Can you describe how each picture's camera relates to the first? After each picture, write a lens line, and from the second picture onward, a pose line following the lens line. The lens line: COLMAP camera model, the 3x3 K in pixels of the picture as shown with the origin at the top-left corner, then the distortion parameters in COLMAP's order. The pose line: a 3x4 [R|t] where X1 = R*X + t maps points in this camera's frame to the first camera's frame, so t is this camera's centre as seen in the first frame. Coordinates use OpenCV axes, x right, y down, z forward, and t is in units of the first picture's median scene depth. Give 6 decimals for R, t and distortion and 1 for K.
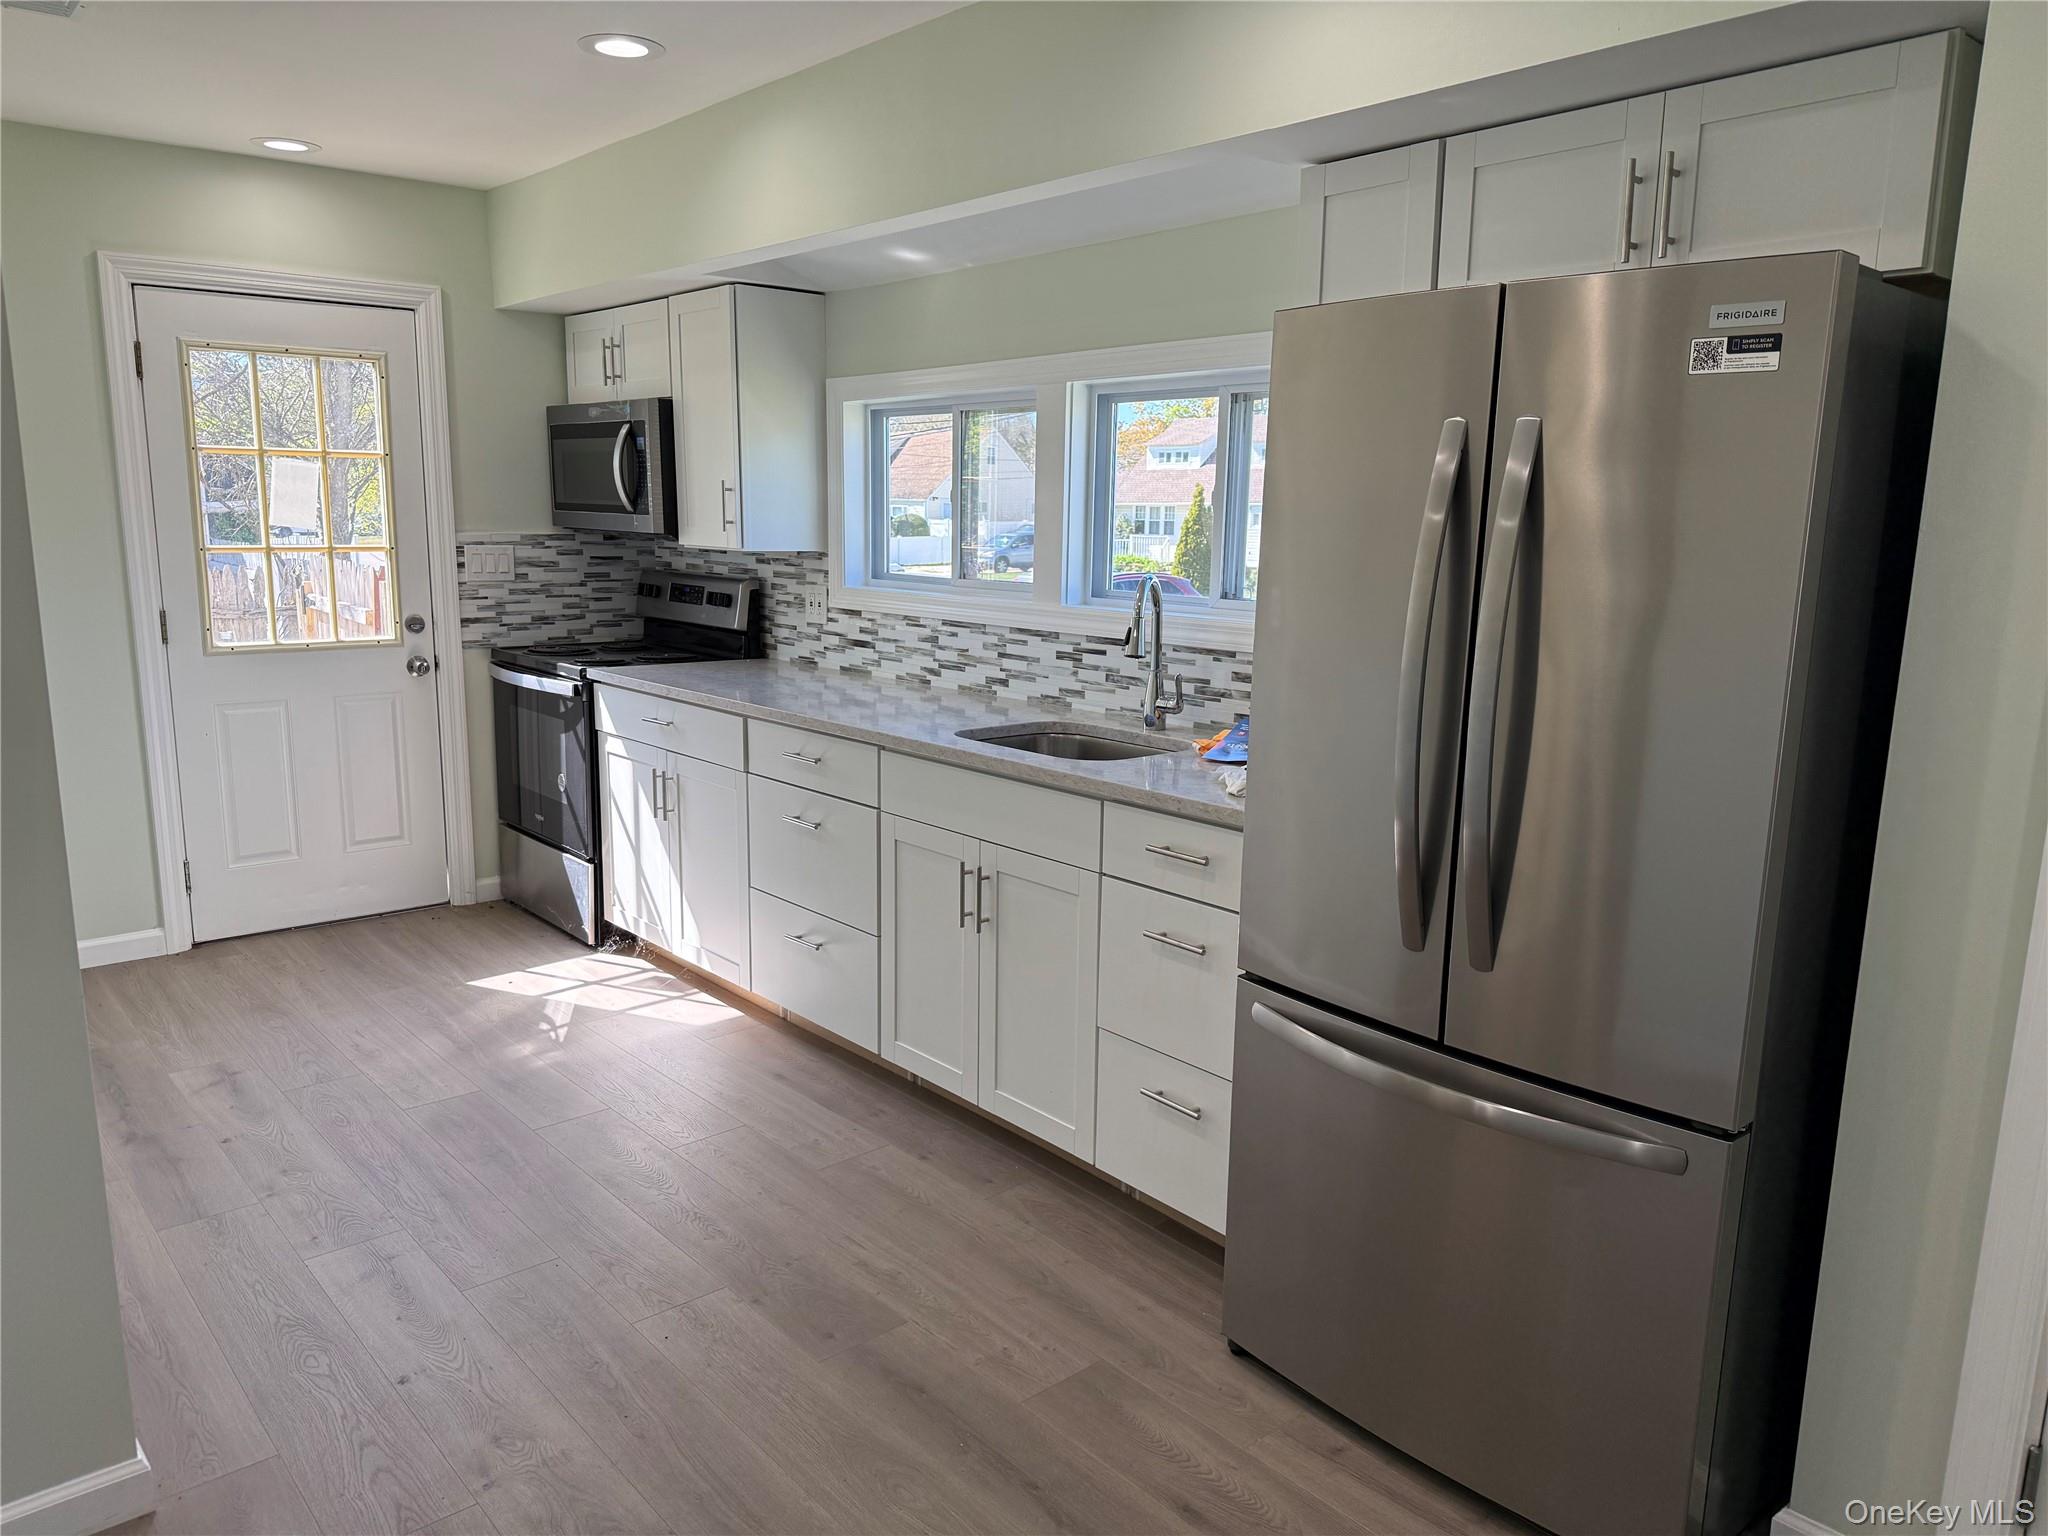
lens RADIAL K [[1419.4, 0, 1024.0], [0, 1419.4, 768.0], [0, 0, 1]] dist [0.139588, -0.230835]
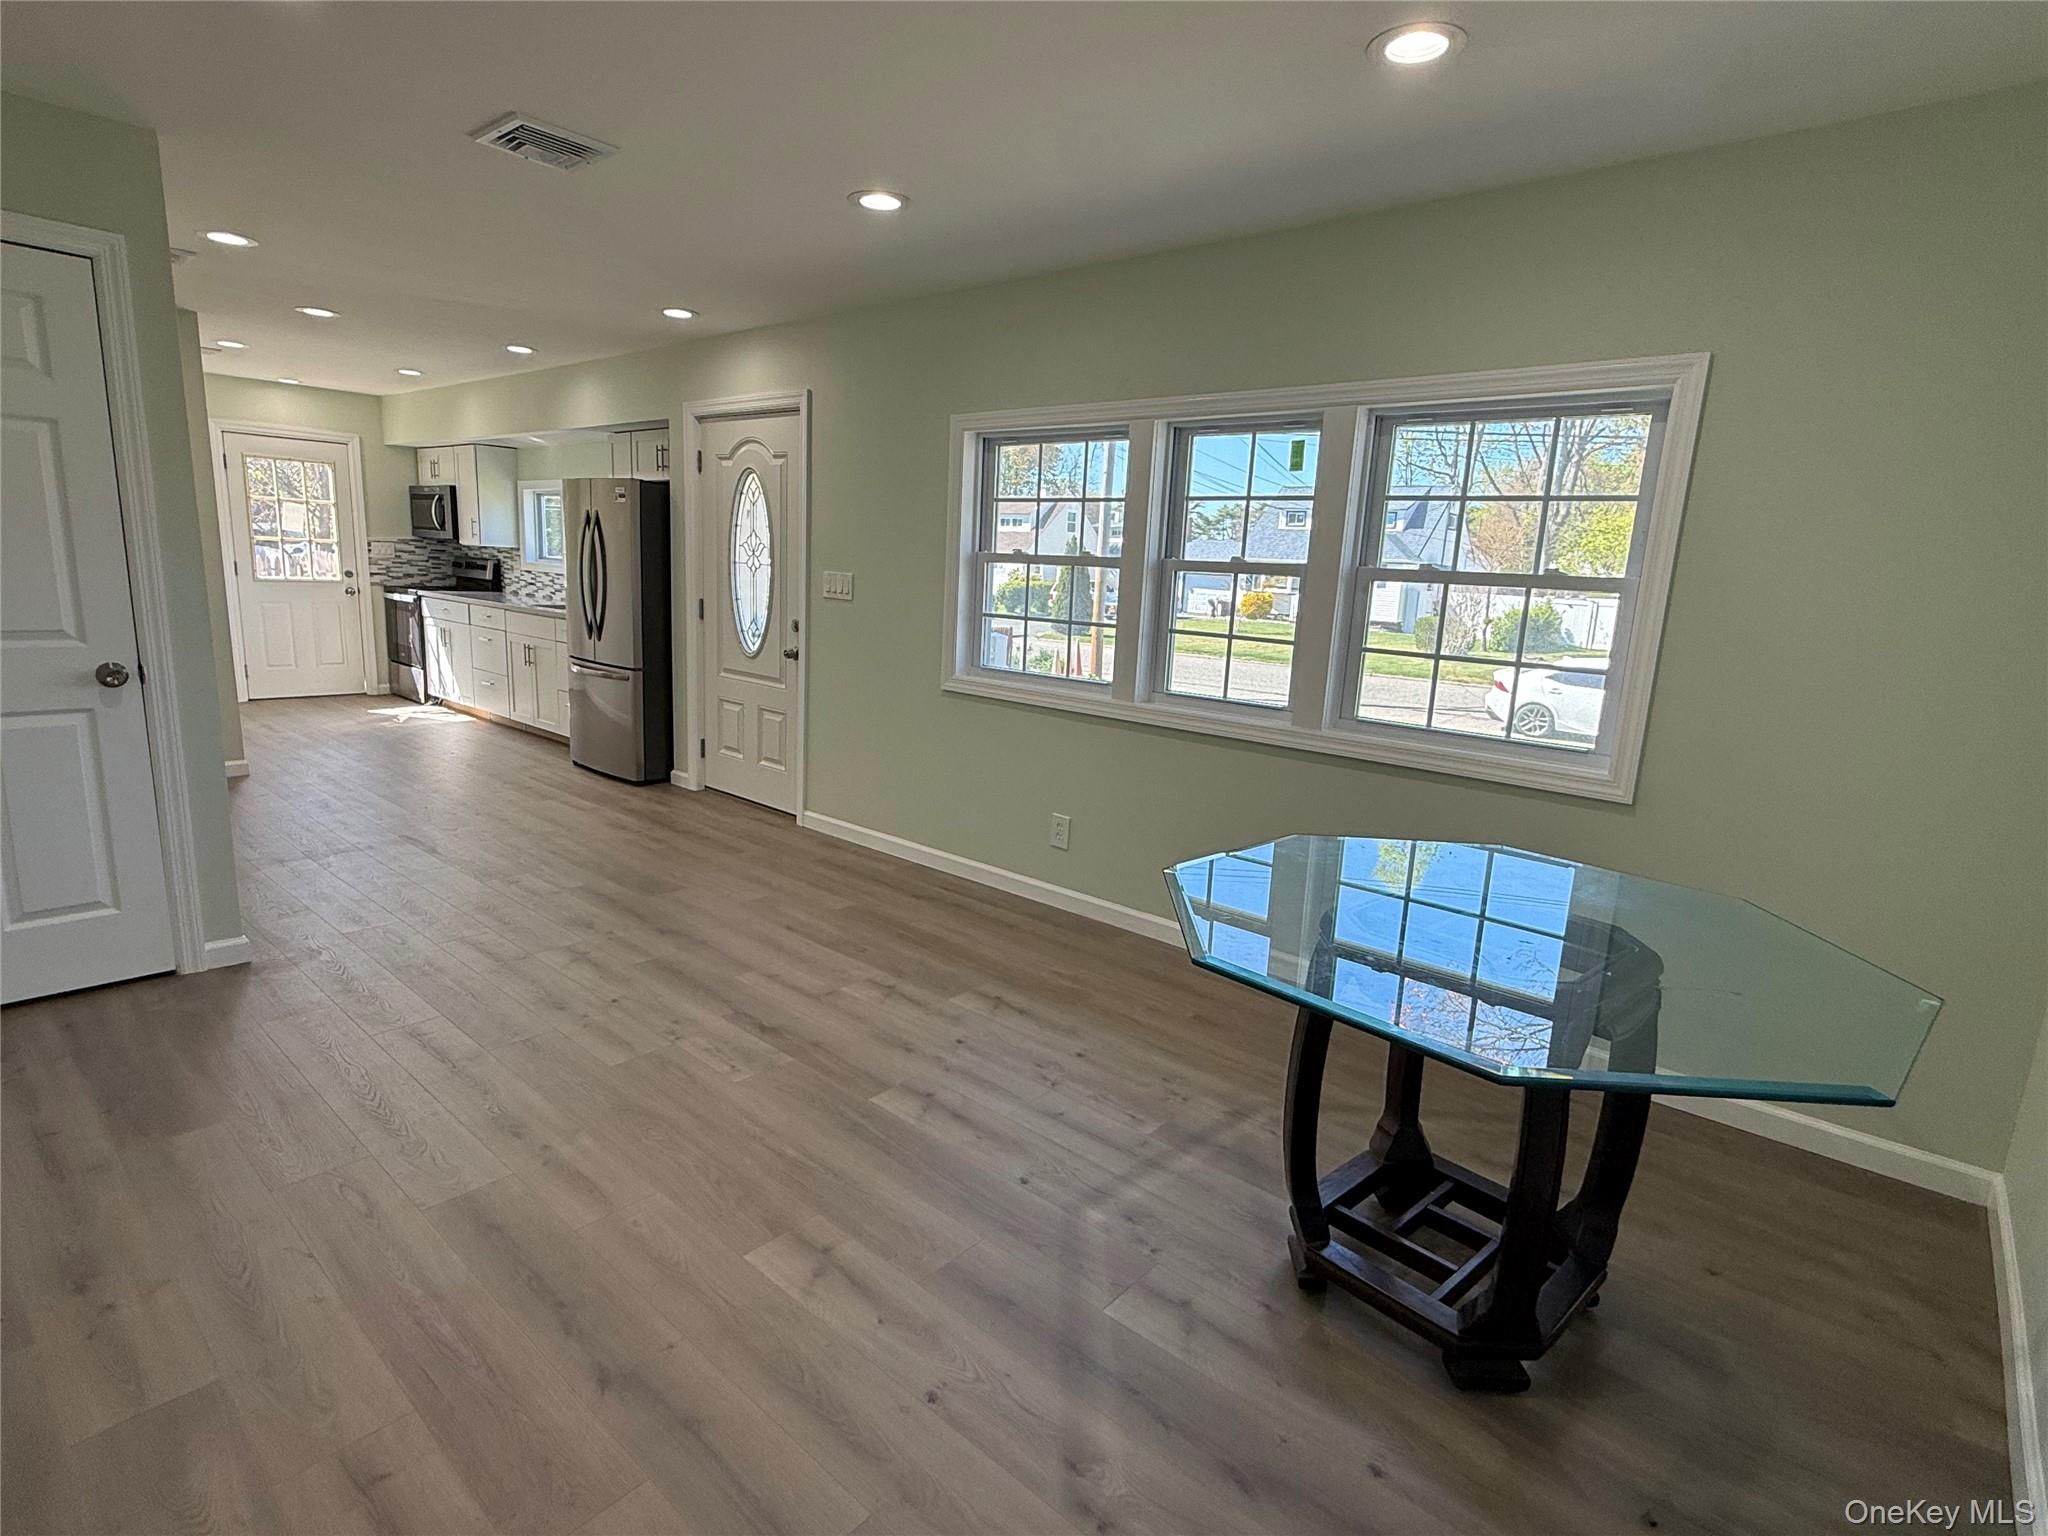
lens RADIAL K [[1021.0, 0, 1029.6], [0, 1021.0, 761.0], [0, 0, 1]] dist [0.002622, 0.000034]
pose [[0.989120, 0.006655, 0.146962, 0.476277], [-0.009310, 0.999806, 0.017384, 0.180729], [-0.146818, -0.018563, 0.988989, -0.903714]]
